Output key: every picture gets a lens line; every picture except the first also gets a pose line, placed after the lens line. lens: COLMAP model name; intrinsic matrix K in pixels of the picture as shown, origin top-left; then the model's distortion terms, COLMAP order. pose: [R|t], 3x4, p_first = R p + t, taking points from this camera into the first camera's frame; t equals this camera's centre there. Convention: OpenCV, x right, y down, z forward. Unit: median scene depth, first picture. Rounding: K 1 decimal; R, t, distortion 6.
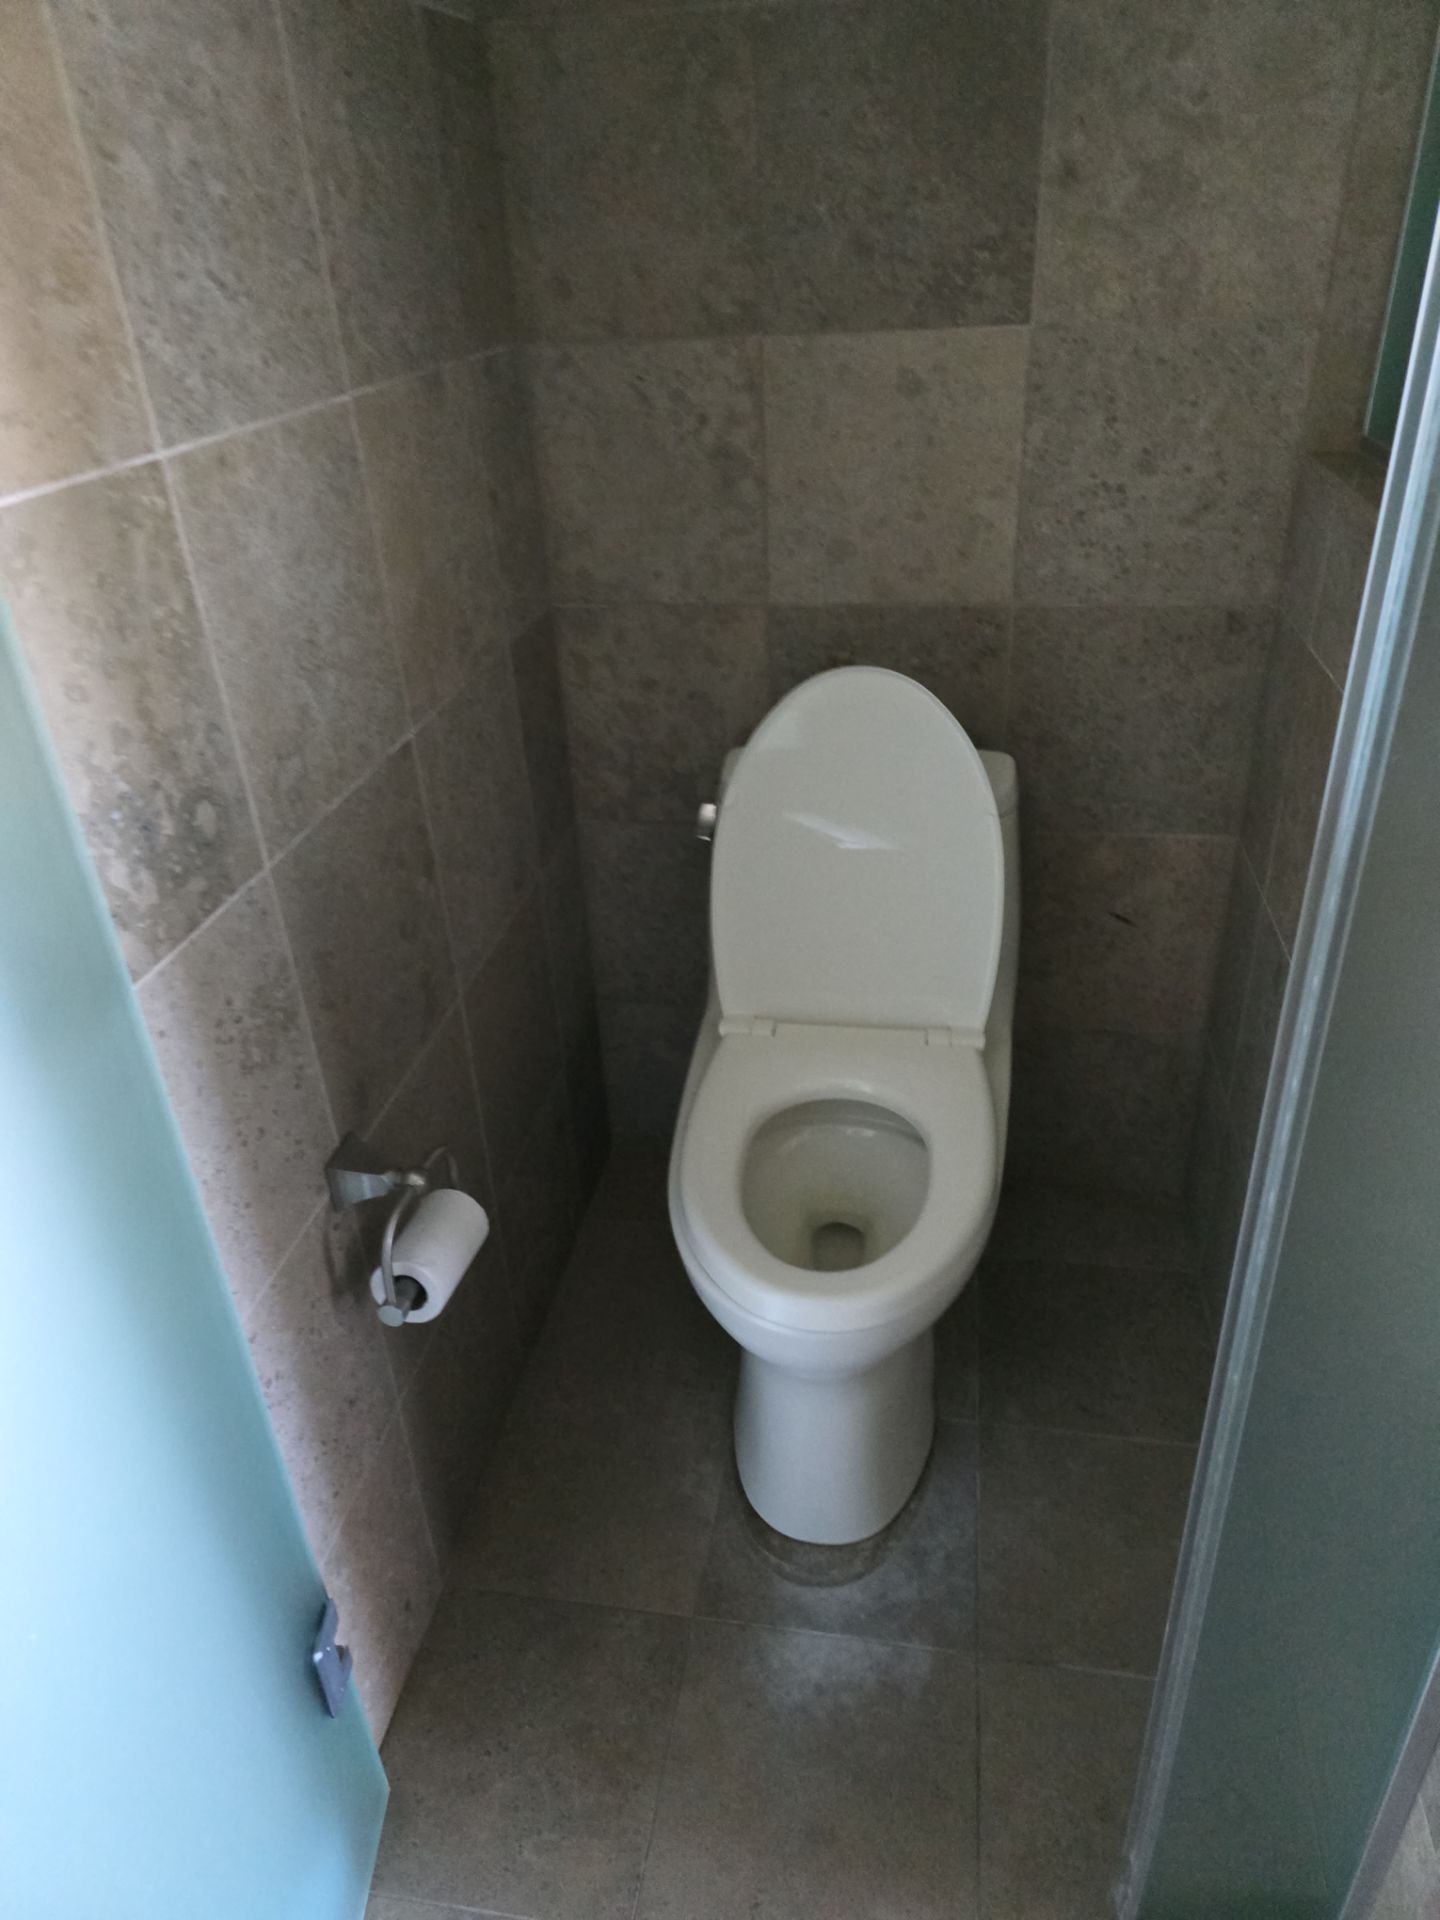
lens RADIAL K [[1263.1, 0, 720.0], [0, 1263.1, 960.0], [0, 0, 1]] dist [0.042243, -0.043500]
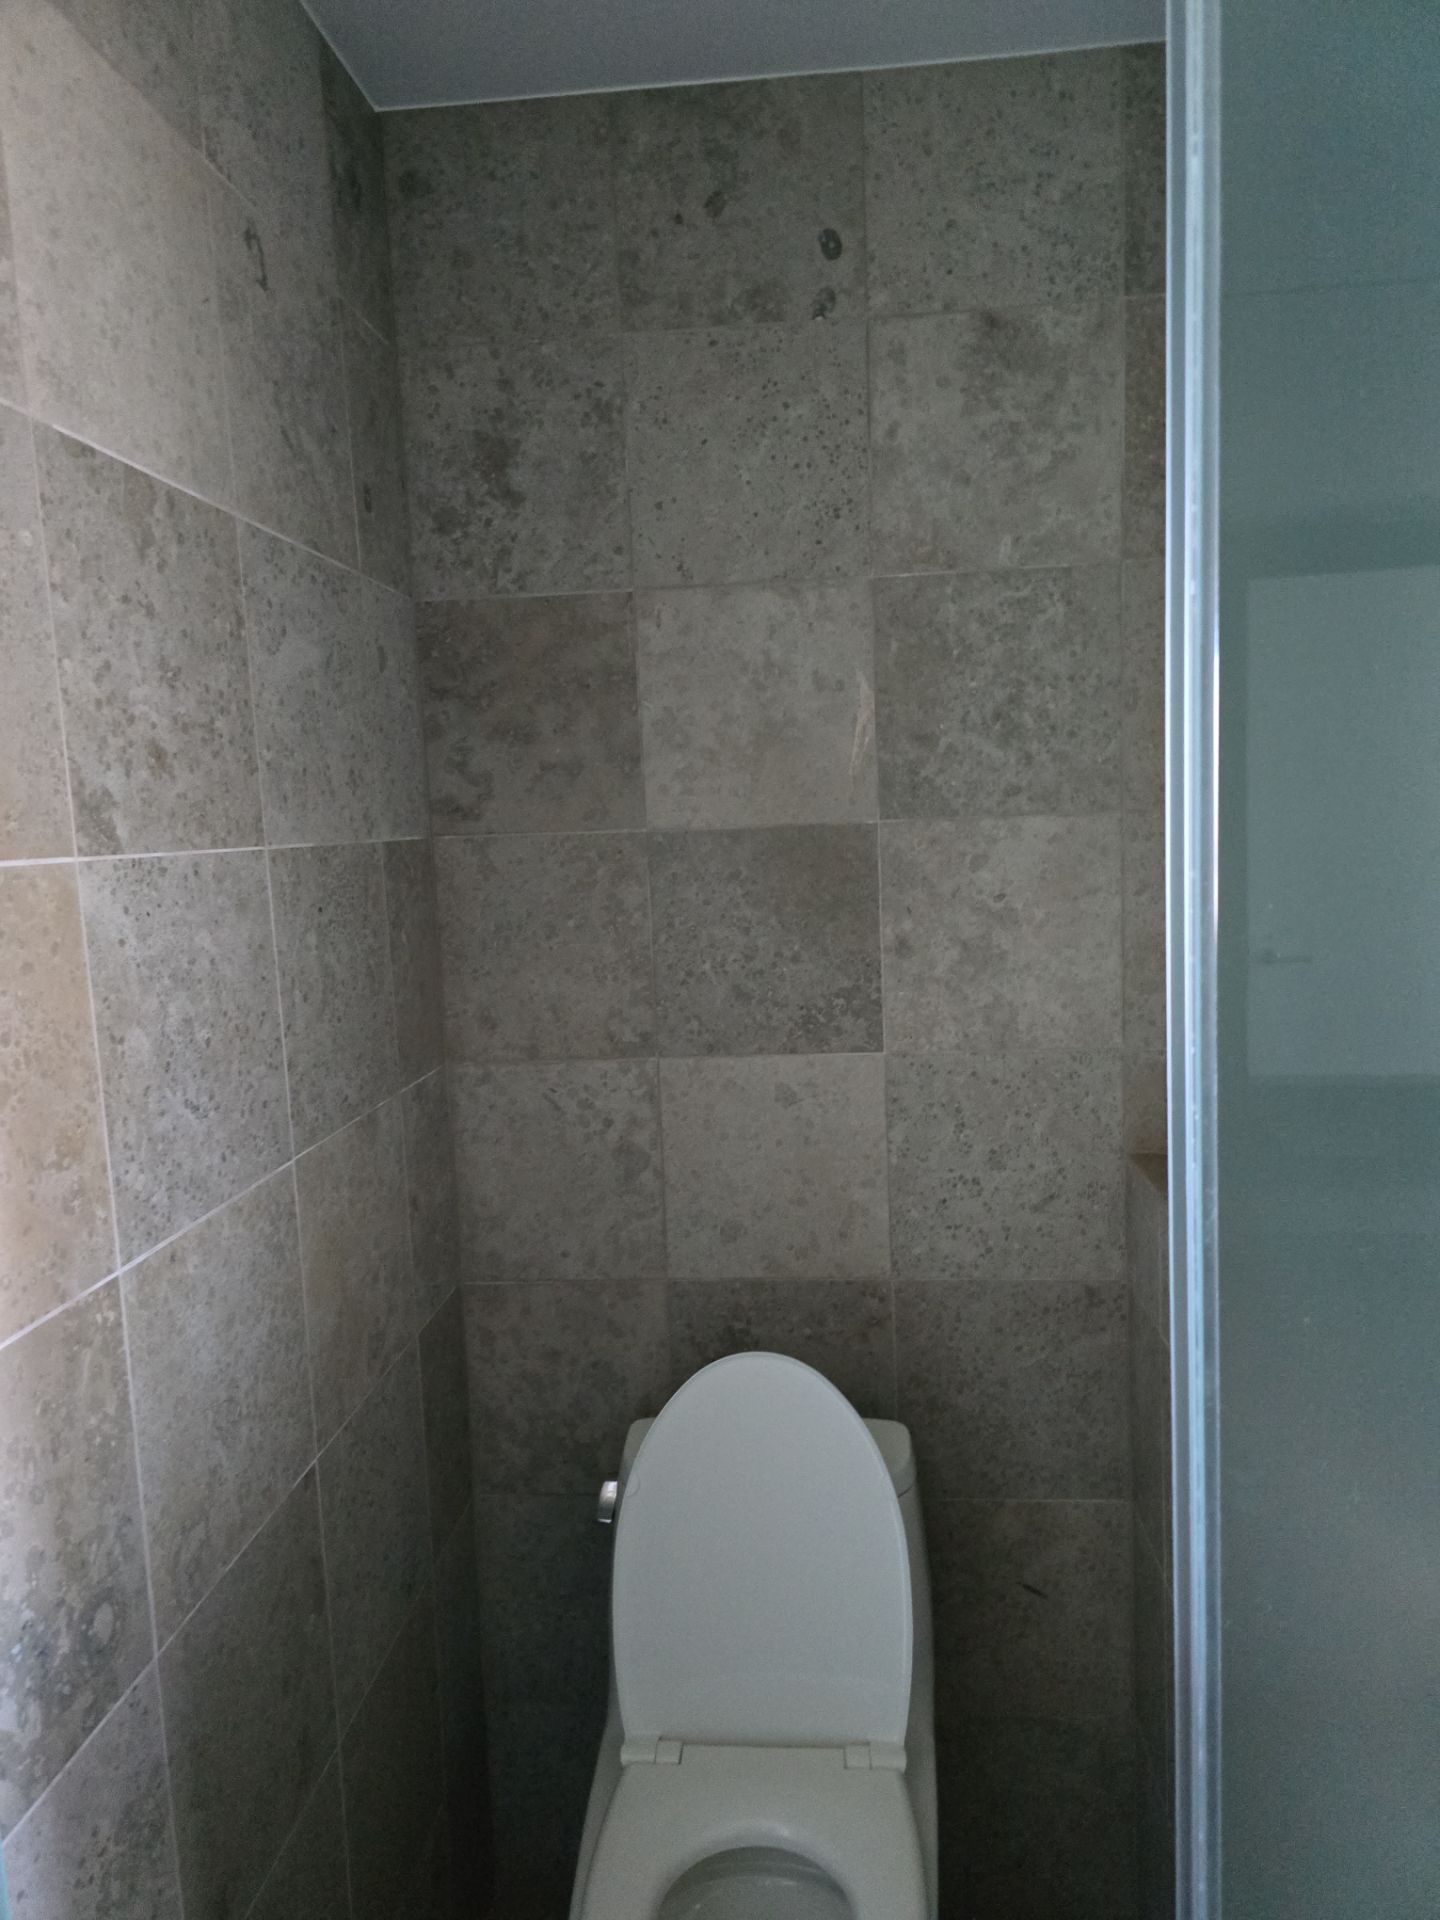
lens RADIAL K [[1263.1, 0, 720.0], [0, 1263.1, 960.0], [0, 0, 1]] dist [0.042243, -0.043500]
pose [[0.997065, -0.000796, 0.076551, 0.000890], [0.032015, 0.912639, -0.407510, -0.105001], [-0.069539, 0.408765, 0.909986, -0.100255]]
